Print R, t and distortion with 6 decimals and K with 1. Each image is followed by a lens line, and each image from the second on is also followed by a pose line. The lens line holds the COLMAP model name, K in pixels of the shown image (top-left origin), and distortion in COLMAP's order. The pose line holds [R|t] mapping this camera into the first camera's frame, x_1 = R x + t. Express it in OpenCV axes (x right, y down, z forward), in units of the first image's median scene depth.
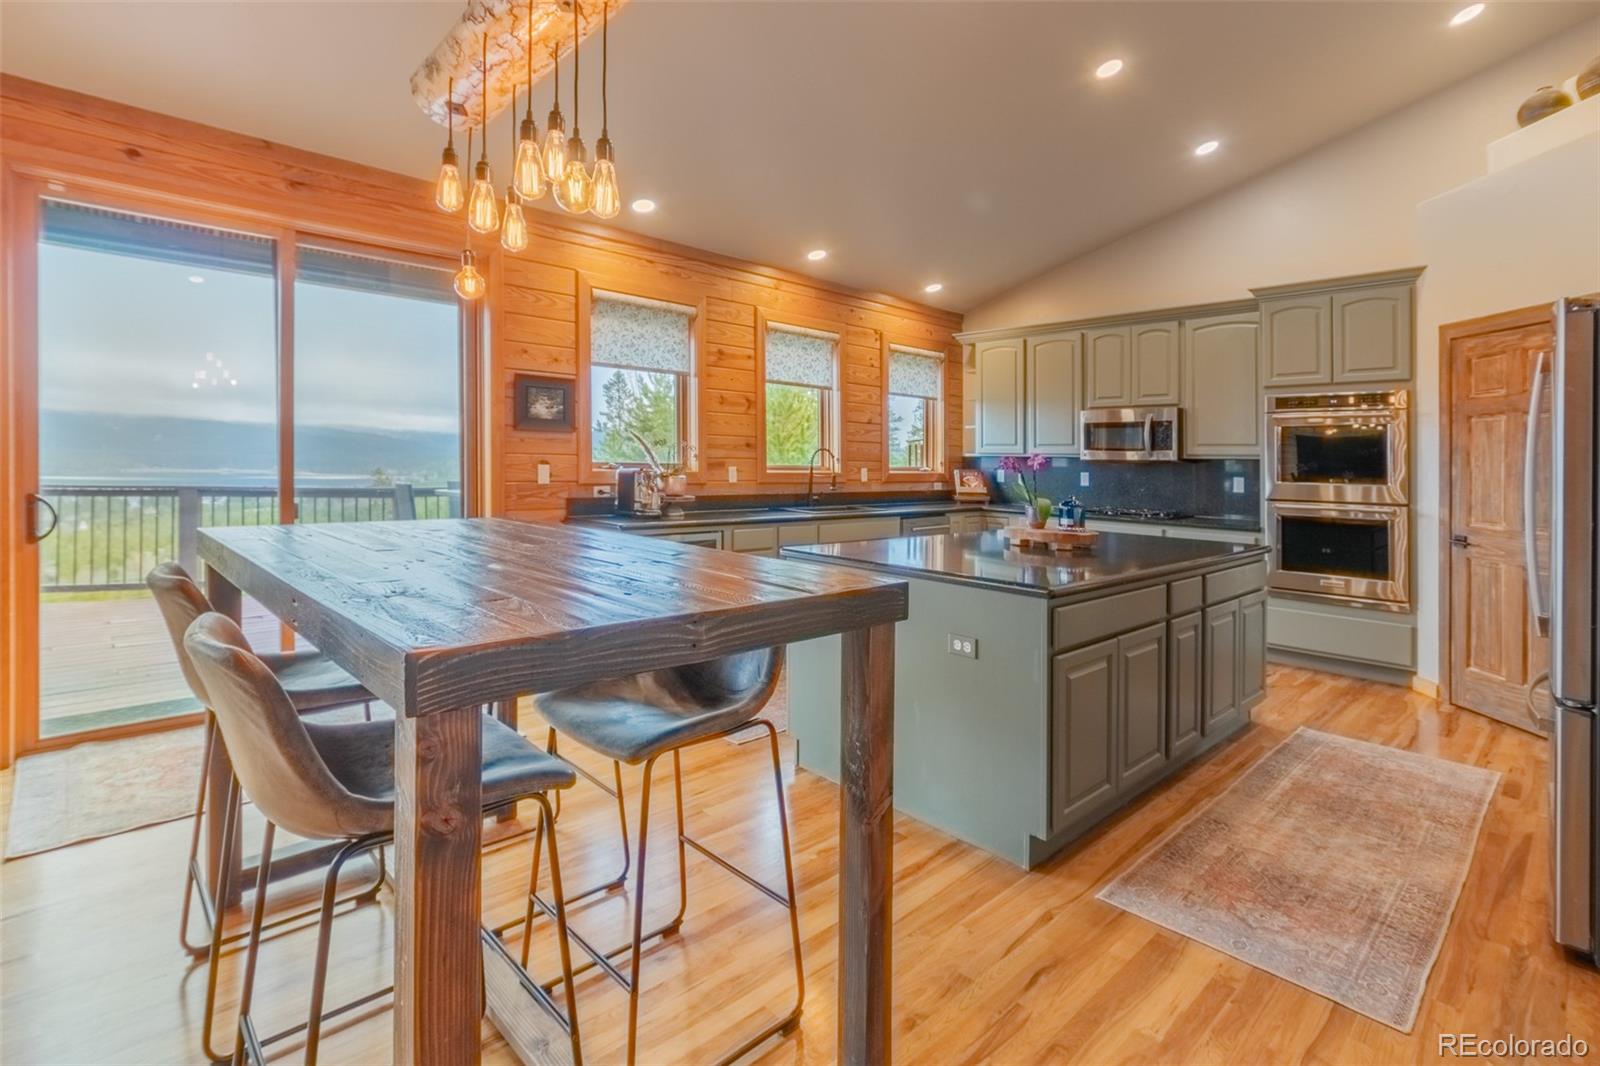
lens RADIAL K [[774.8, 0, 825.3], [0, 774.8, 457.0], [0, 0, 1]] dist [0.001715, -0.001565]
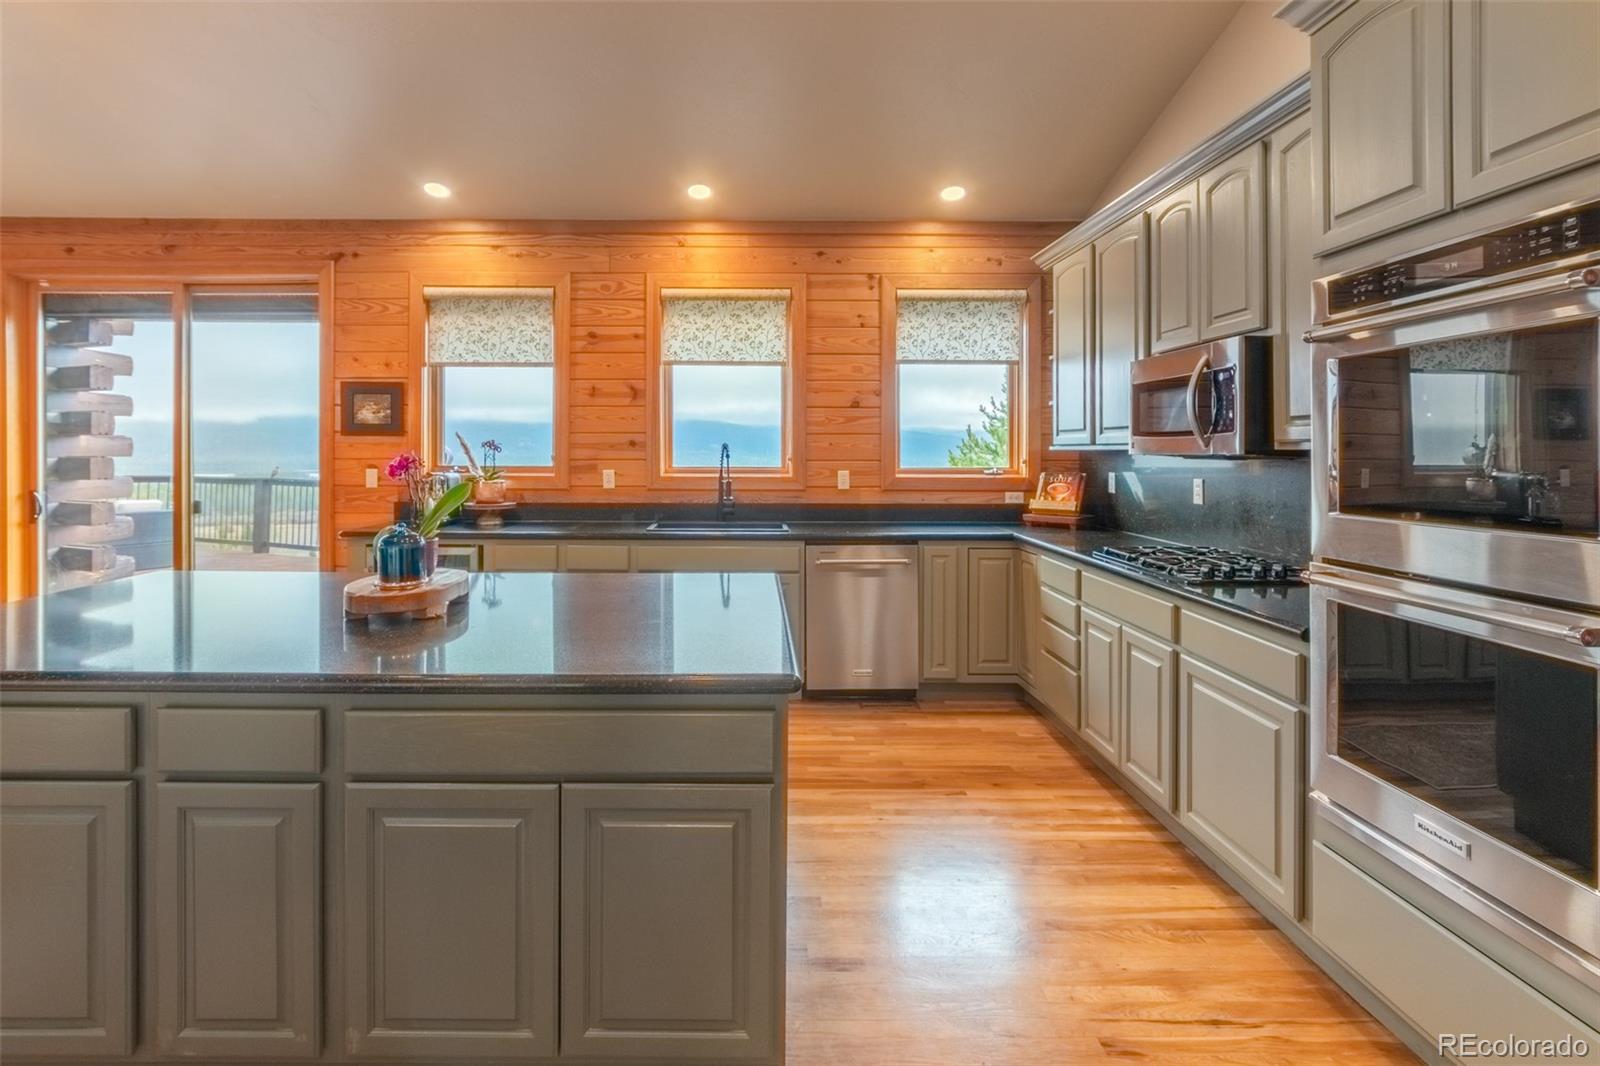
lens RADIAL K [[774.8, 0, 783.4], [0, 774.8, 443.9], [0, 0, 1]] dist [0.001715, -0.001565]
pose [[0.714128, -0.029351, -0.699399, 0.604285], [0.013756, 0.999516, -0.027899, 0.010672], [0.699880, 0.010302, 0.714186, 0.540196]]
